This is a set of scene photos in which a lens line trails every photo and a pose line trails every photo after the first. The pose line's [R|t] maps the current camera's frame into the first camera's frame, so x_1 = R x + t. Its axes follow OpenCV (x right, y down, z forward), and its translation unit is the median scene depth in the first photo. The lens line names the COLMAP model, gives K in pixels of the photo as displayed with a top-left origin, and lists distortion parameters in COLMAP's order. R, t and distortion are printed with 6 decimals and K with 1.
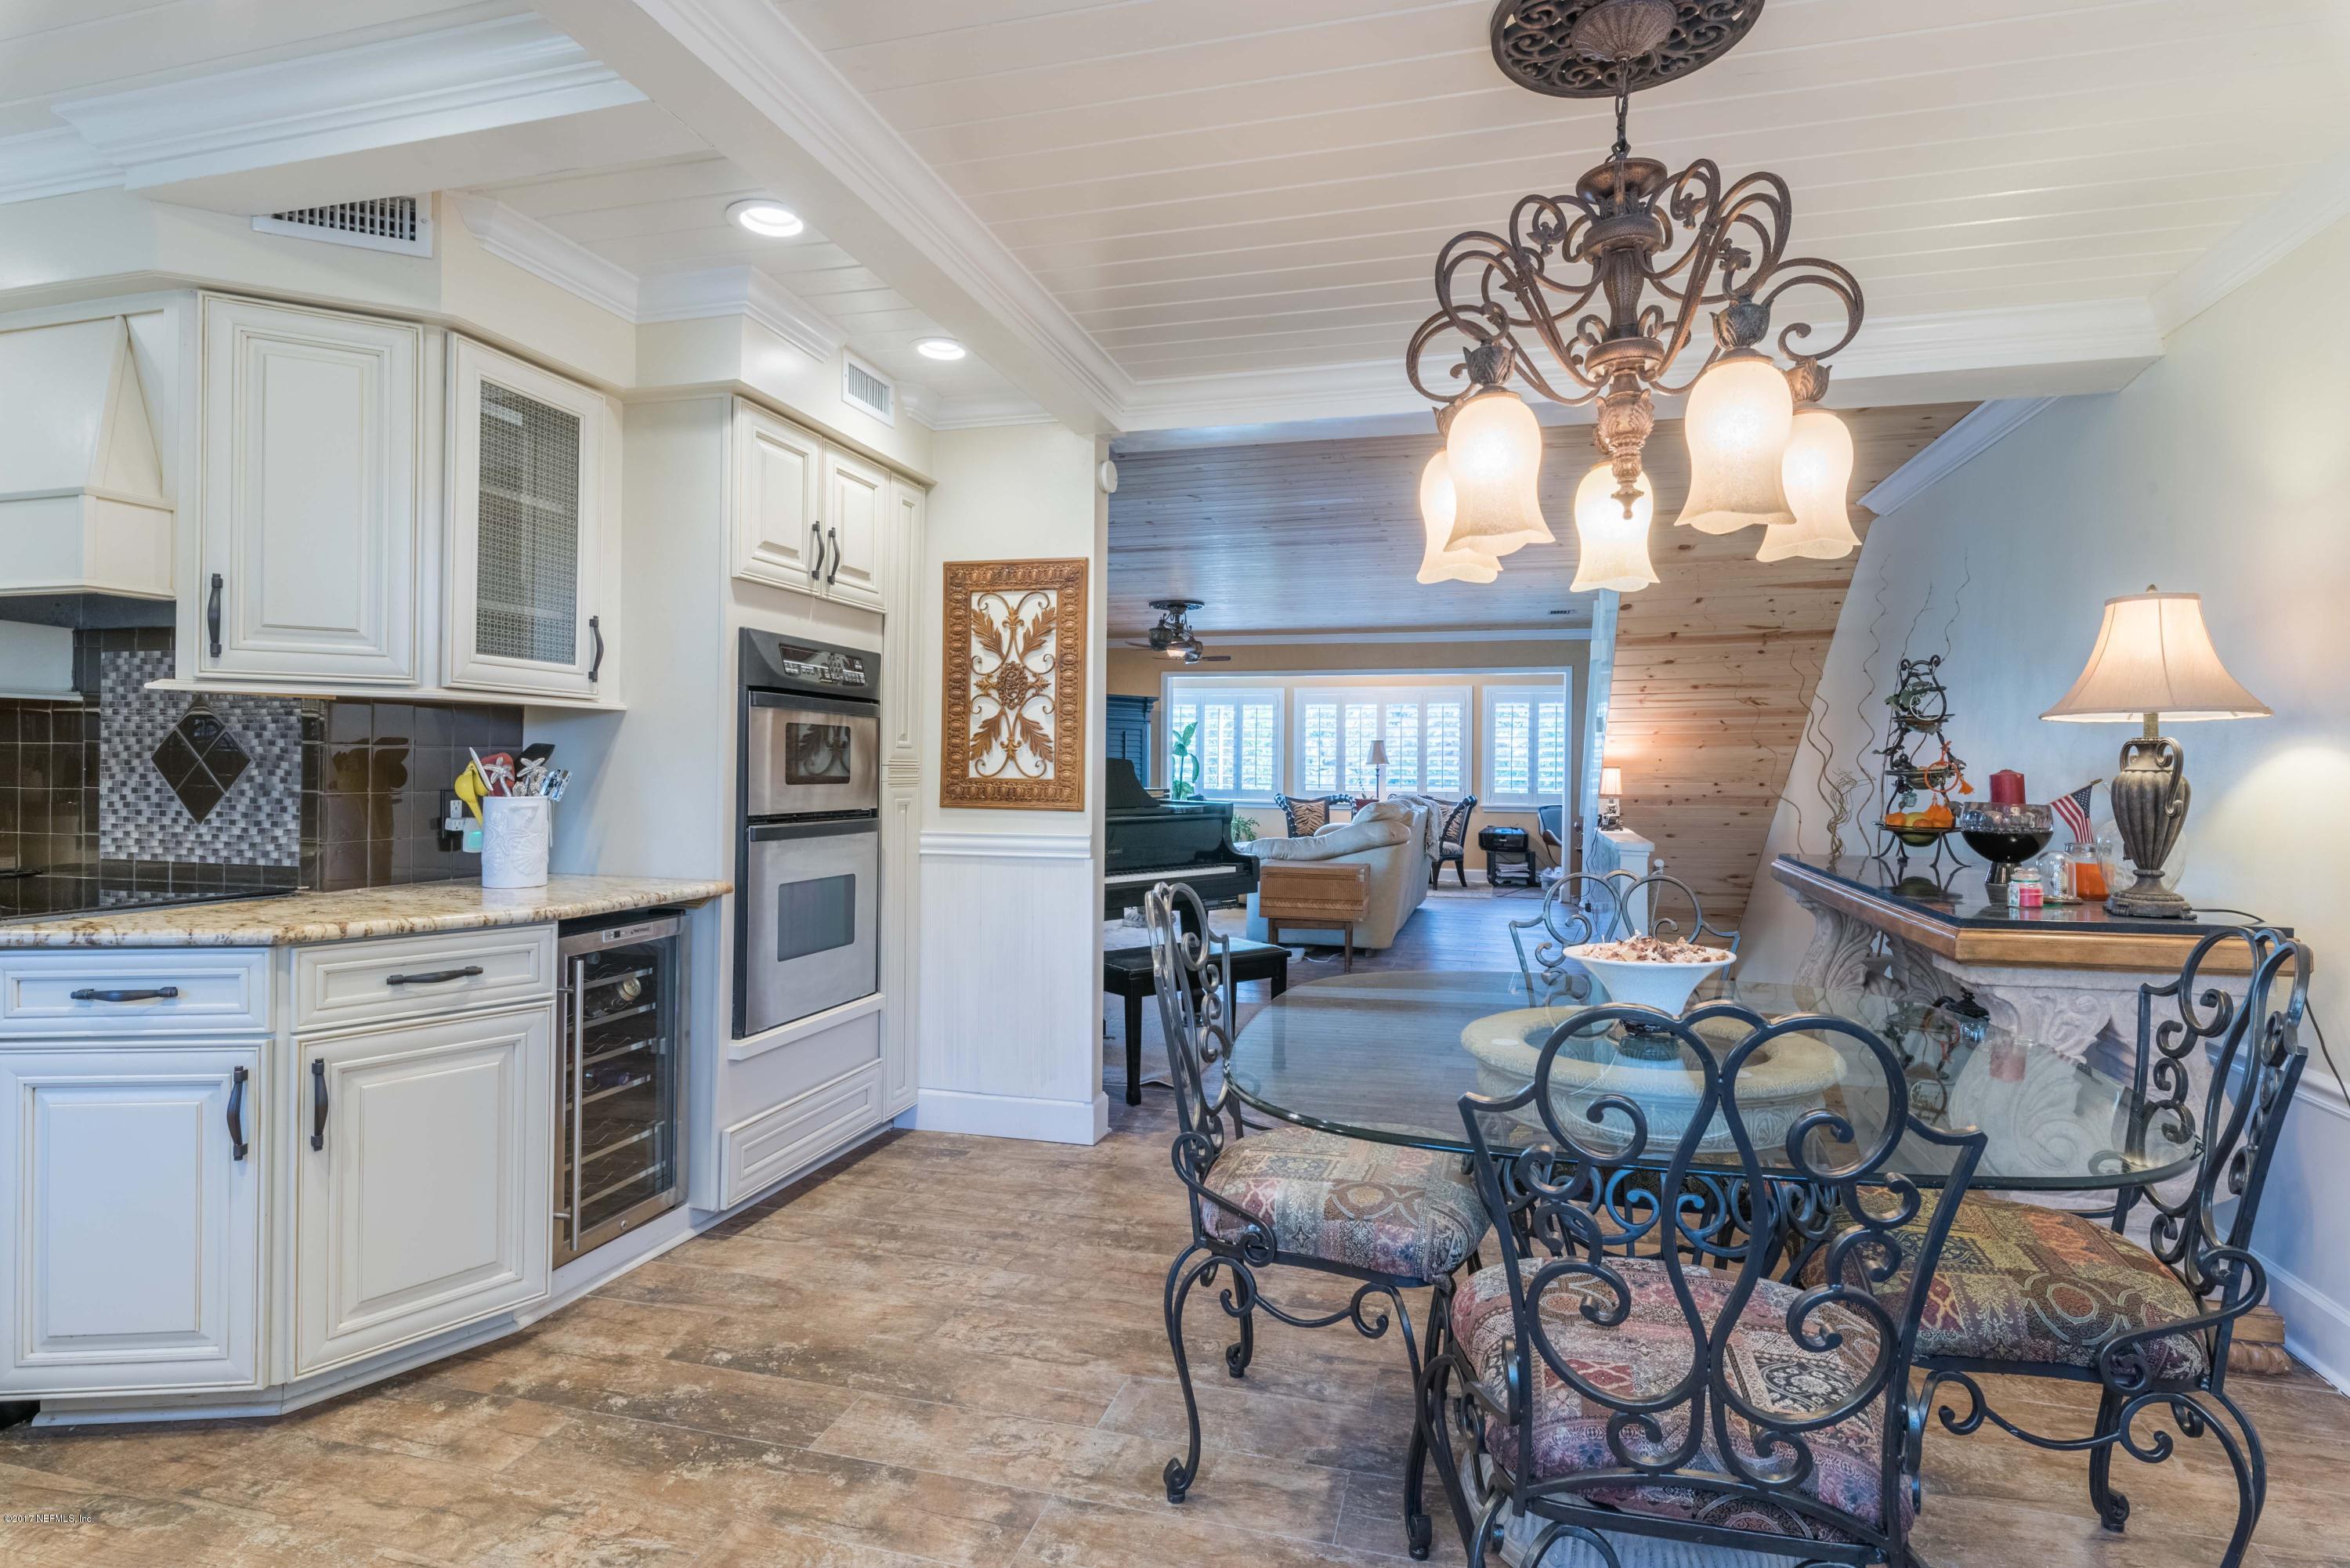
lens RADIAL K [[1207.0, 0, 1175.0], [0, 1207.0, 784.0], [0, 0, 1]] dist [-0.000681, -0.000229]
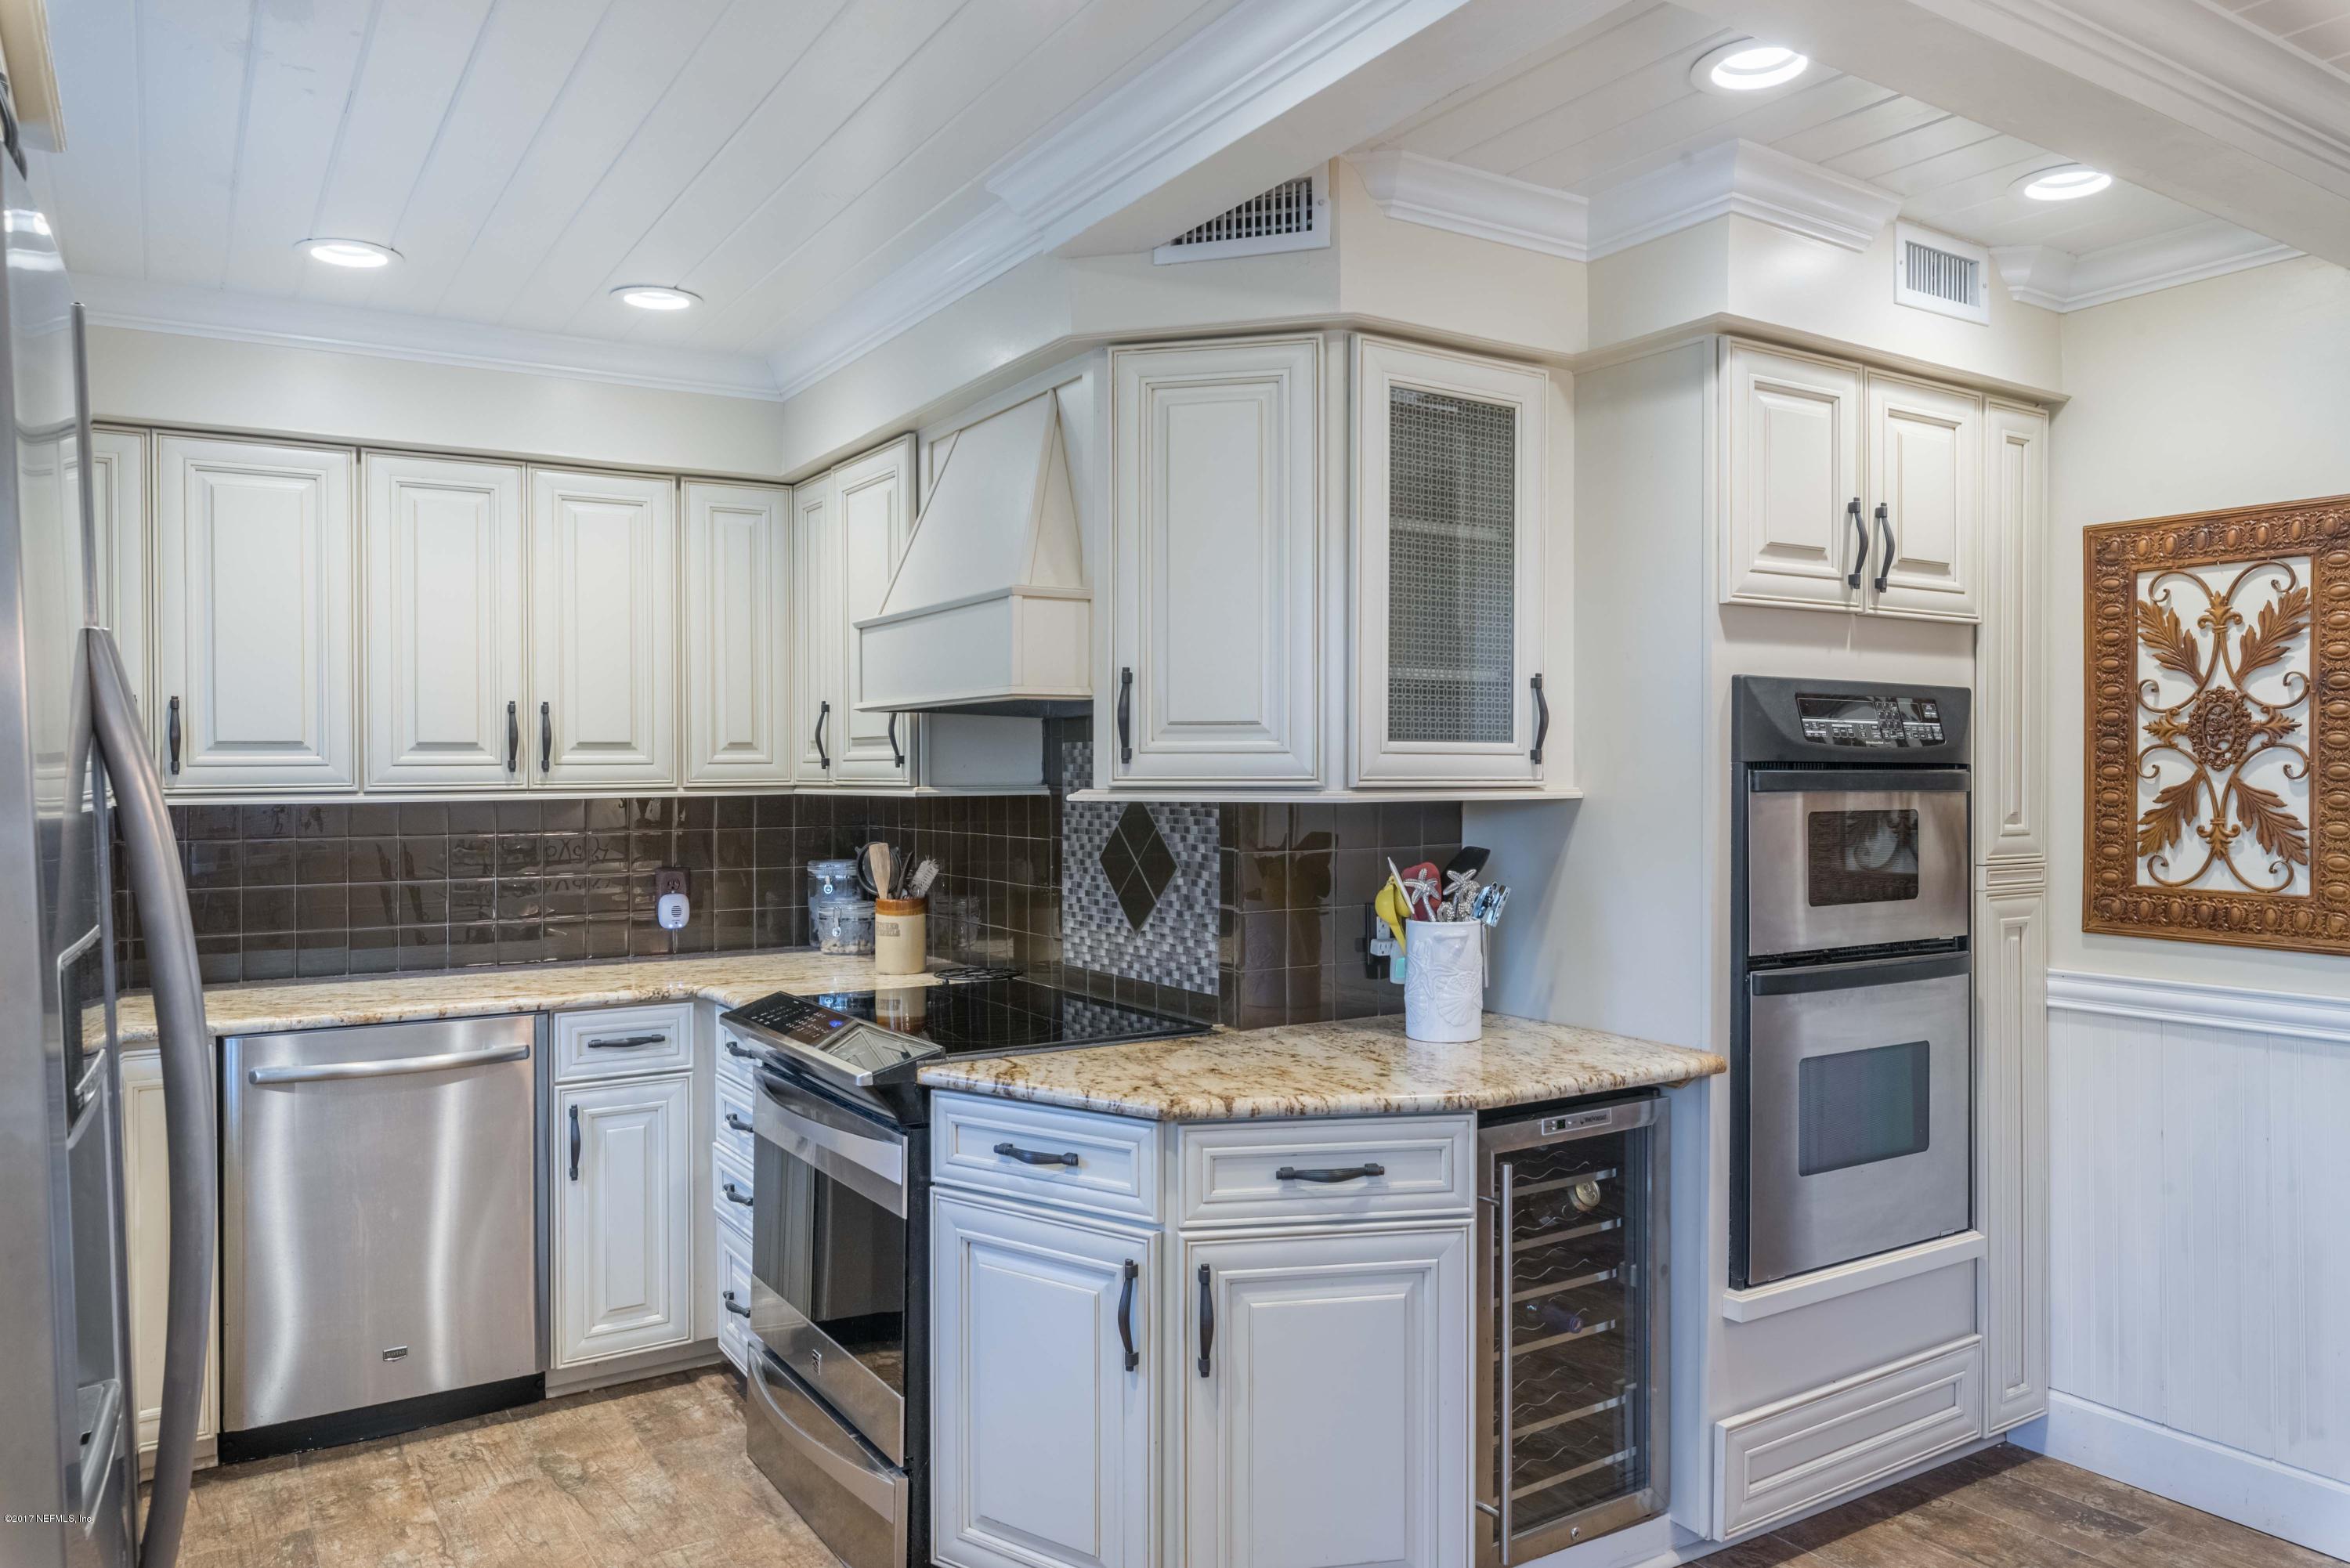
lens RADIAL K [[1615.9, 0, 1175.0], [0, 1615.9, 784.0], [0, 0, 1]] dist [-0.000481, -0.002332]
pose [[0.748804, -0.012608, -0.662672, 0.001947], [0.004939, 0.999897, -0.013443, -0.060629], [0.662773, 0.006793, 0.748789, 0.123794]]
